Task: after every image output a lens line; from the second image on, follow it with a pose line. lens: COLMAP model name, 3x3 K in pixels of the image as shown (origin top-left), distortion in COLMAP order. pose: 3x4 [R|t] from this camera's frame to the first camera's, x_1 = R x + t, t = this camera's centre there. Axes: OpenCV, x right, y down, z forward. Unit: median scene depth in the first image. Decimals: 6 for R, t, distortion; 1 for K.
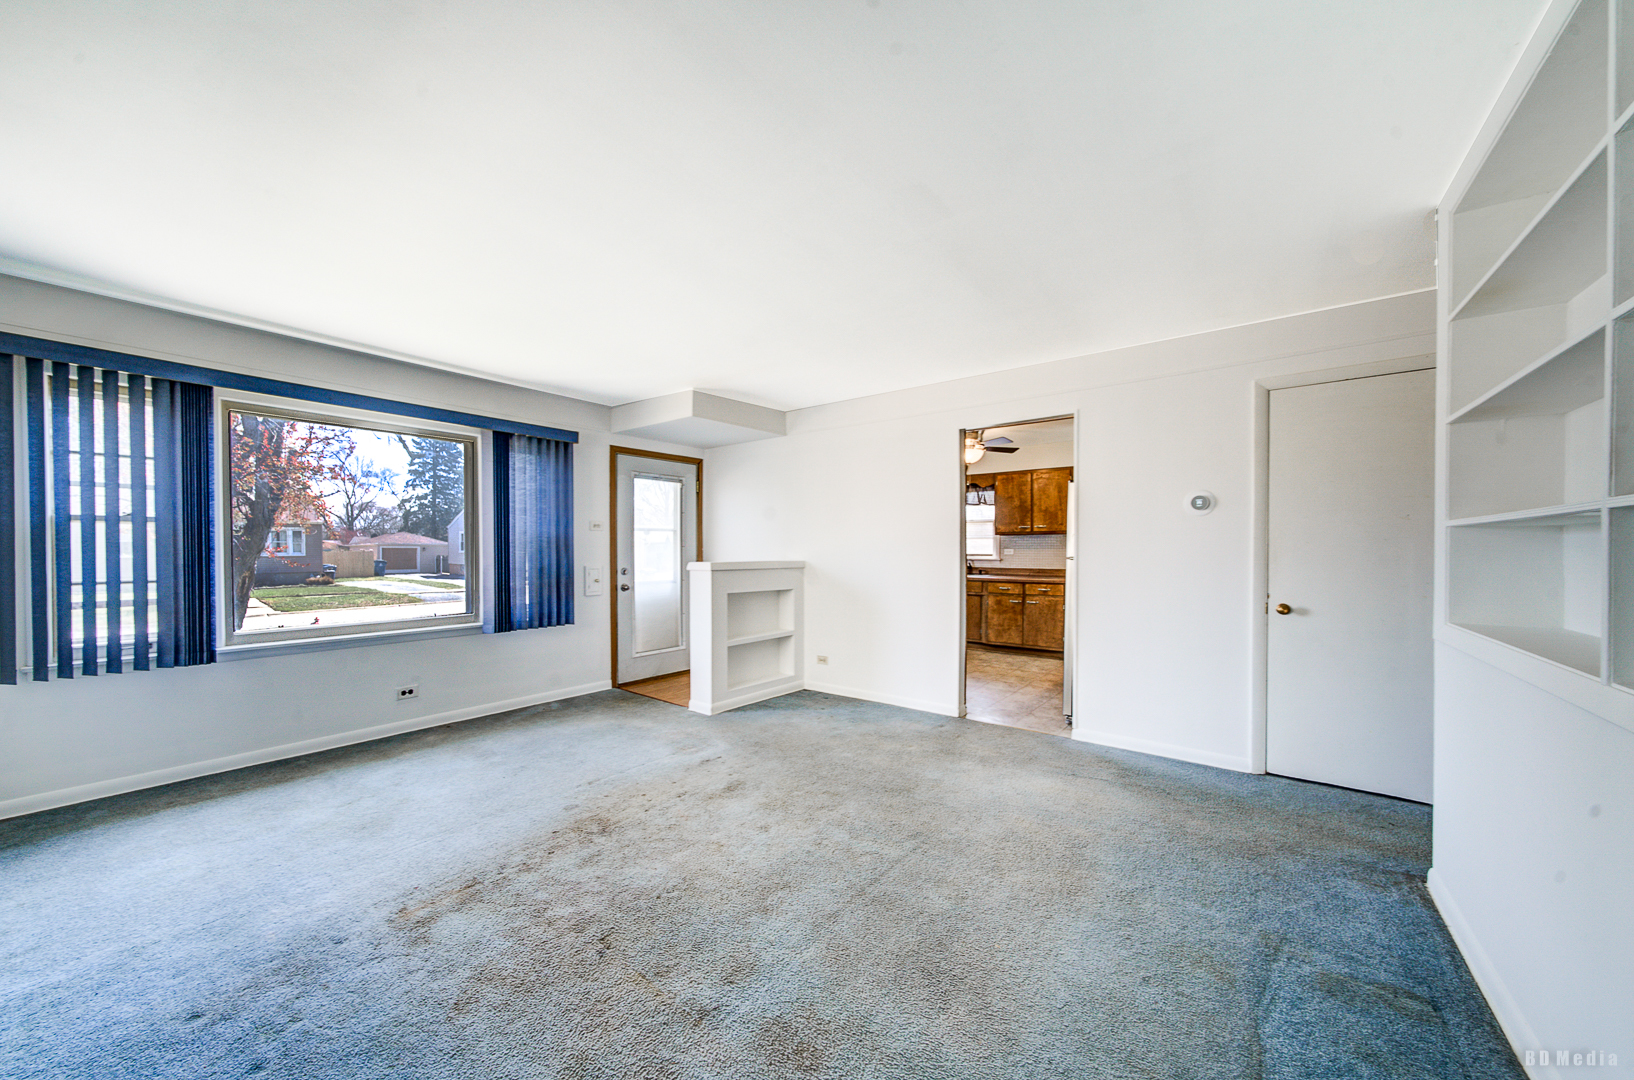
lens RADIAL K [[580.0, 0, 824.1], [0, 580.0, 548.7], [0, 0, 1]] dist [0.002484, 0.000004]
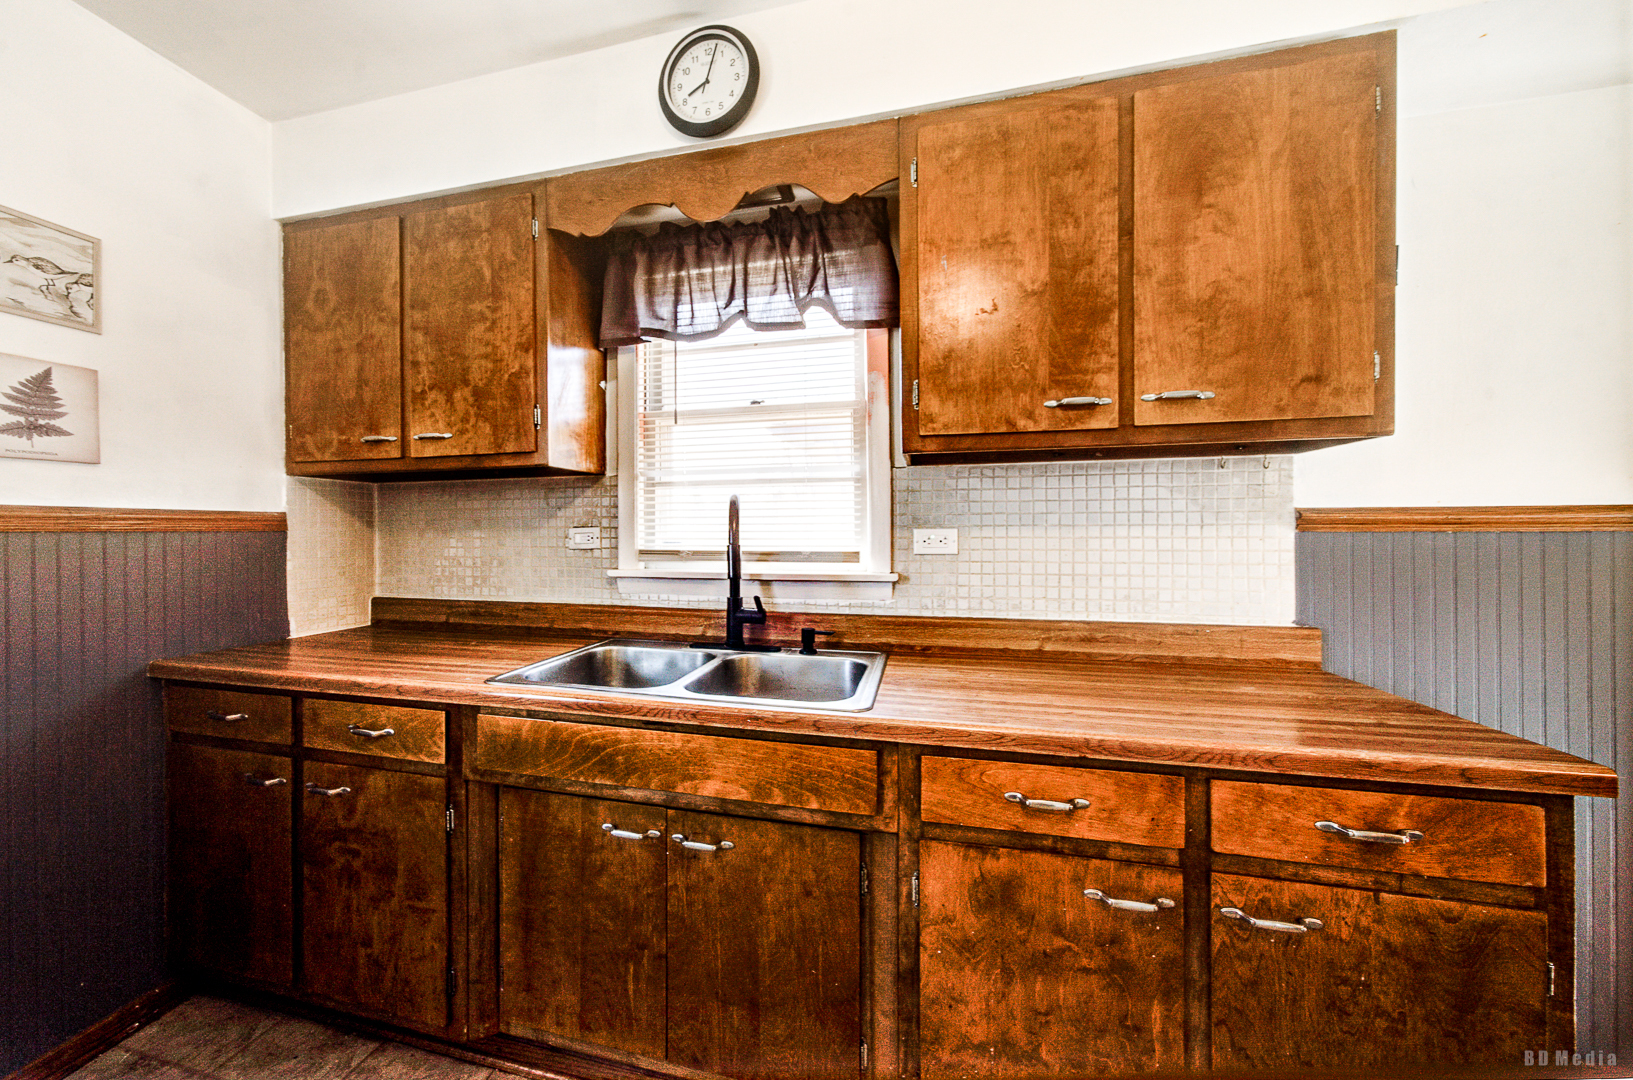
lens RADIAL K [[579.6, 0, 811.2], [0, 579.6, 532.0], [0, 0, 1]] dist [0.002484, 0.000004]
pose [[0.904430, -0.005426, 0.426588, 0.202135], [0.007233, 0.999970, -0.002615, 0.002278], [-0.426562, 0.005450, 0.904442, 0.908298]]
